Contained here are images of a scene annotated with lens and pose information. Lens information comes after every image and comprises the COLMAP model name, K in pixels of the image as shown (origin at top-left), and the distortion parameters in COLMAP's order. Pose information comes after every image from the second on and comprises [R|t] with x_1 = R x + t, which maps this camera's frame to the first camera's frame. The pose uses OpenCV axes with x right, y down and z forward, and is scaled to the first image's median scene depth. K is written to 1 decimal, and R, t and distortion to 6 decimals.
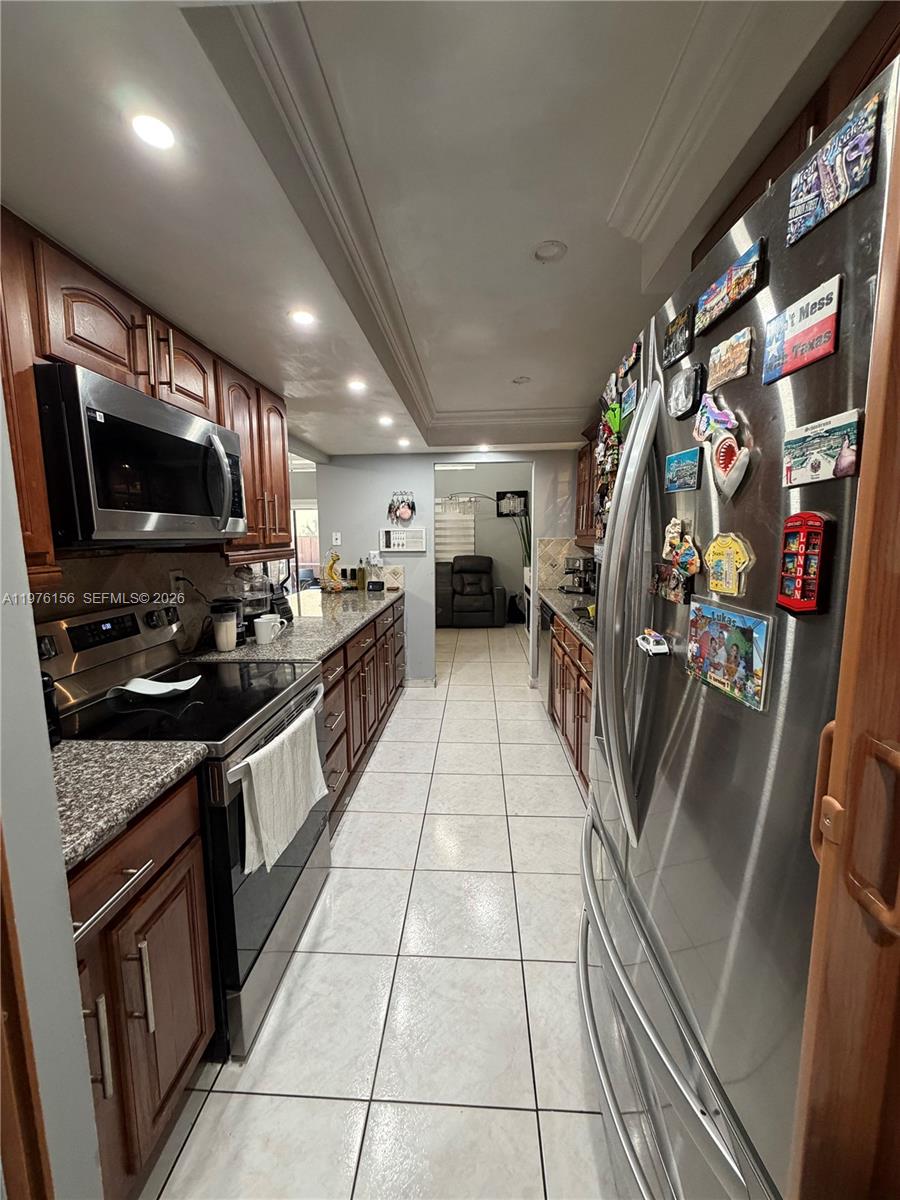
lens RADIAL K [[477.9, 0, 448.5], [0, 477.9, 595.2], [0, 0, 1]] dist [0.000560, 0.000078]
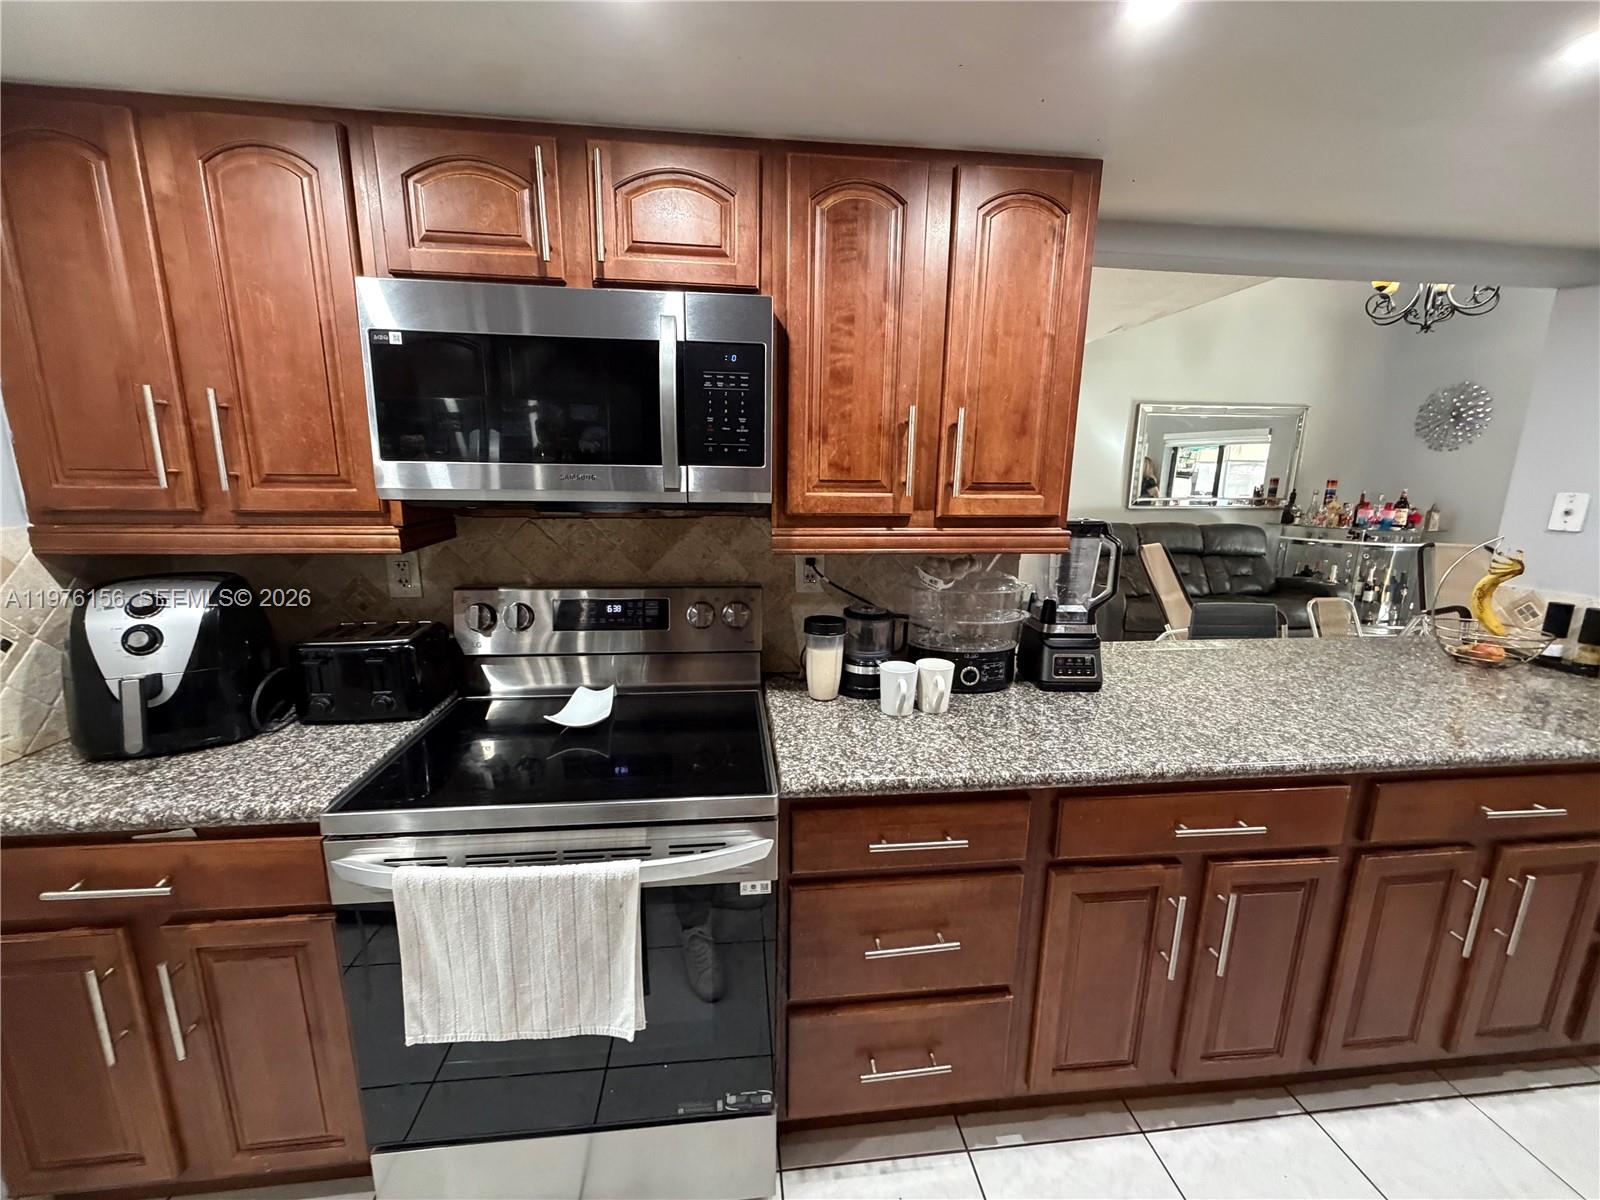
lens RADIAL K [[637.2, 0, 791.6], [0, 637.2, 599.9], [0, 0, 1]] dist [0.000560, 0.000078]
pose [[0.166937, 0.209422, -0.963470, 0.248213], [-0.139600, 0.972358, 0.187166, -0.139762], [0.976035, 0.103256, 0.191557, 0.830834]]
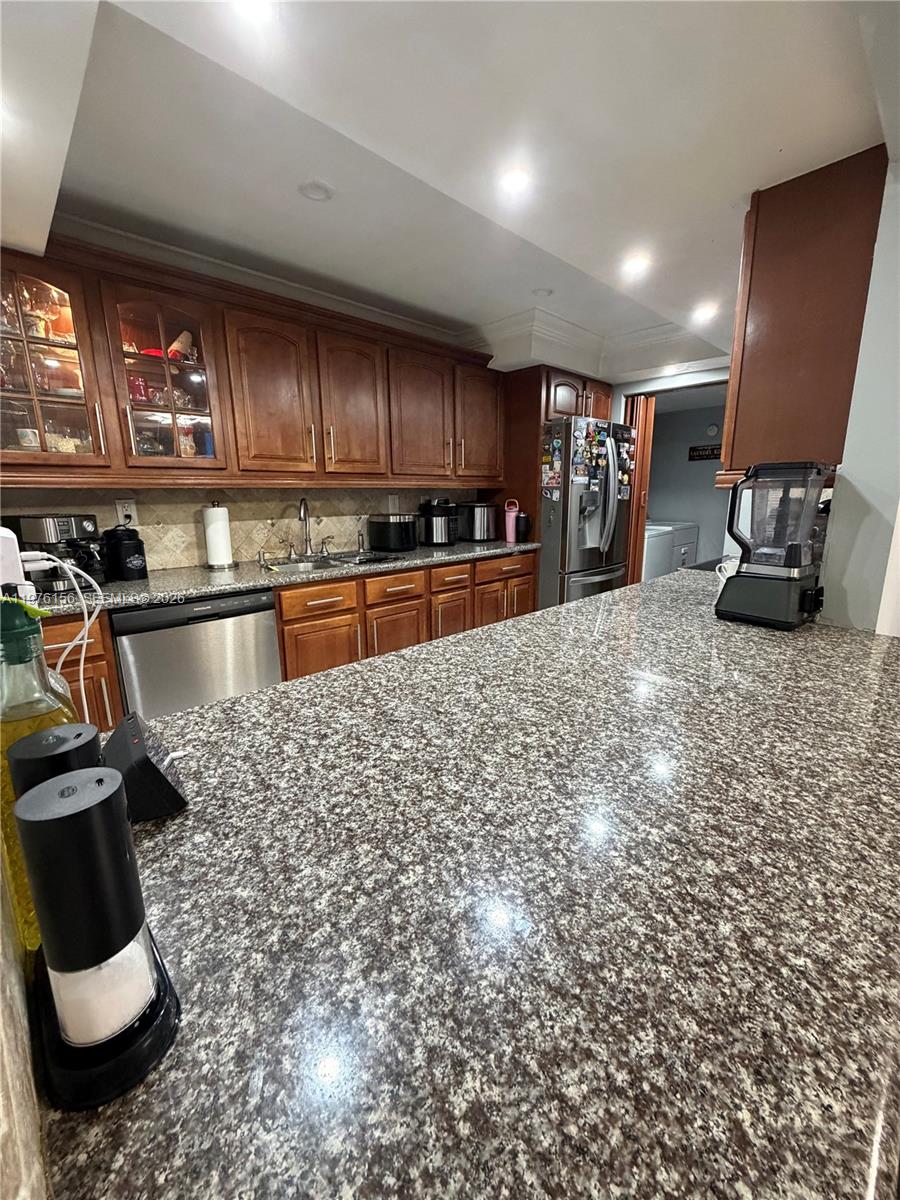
lens RADIAL K [[477.9, 0, 447.7], [0, 477.9, 595.4], [0, 0, 1]] dist [0.000560, 0.000078]
pose [[-0.729227, -0.130928, 0.671629, -0.632893], [0.098471, 0.951228, 0.292350, -0.201585], [-0.677149, 0.279326, -0.680769, 2.122740]]
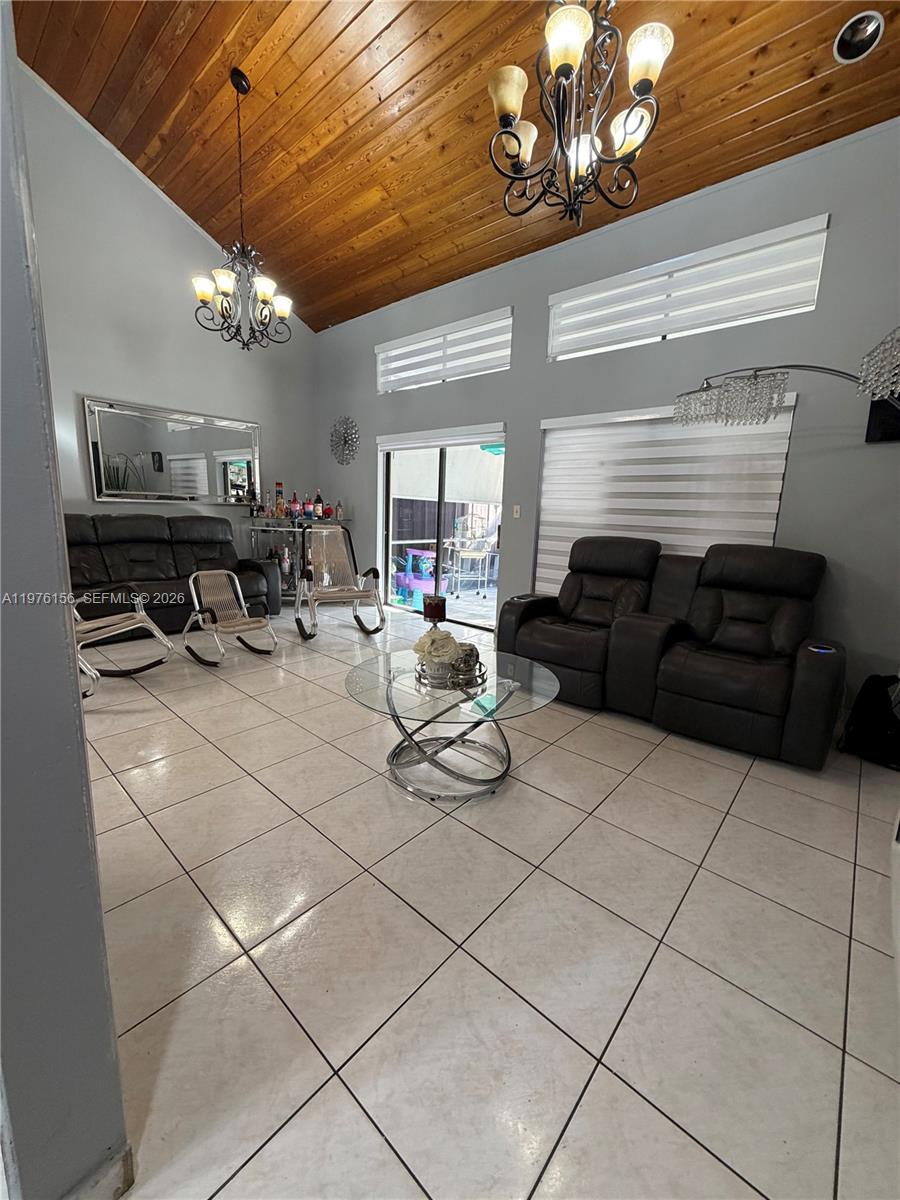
lens RADIAL K [[477.9, 0, 449.1], [0, 477.9, 595.3], [0, 0, 1]] dist [0.000560, 0.000078]
pose [[0.785214, 0.150075, -0.600763, 0.342495], [-0.124668, 0.988634, 0.084023, -0.173499], [0.606544, 0.008920, 0.795000, 2.085093]]
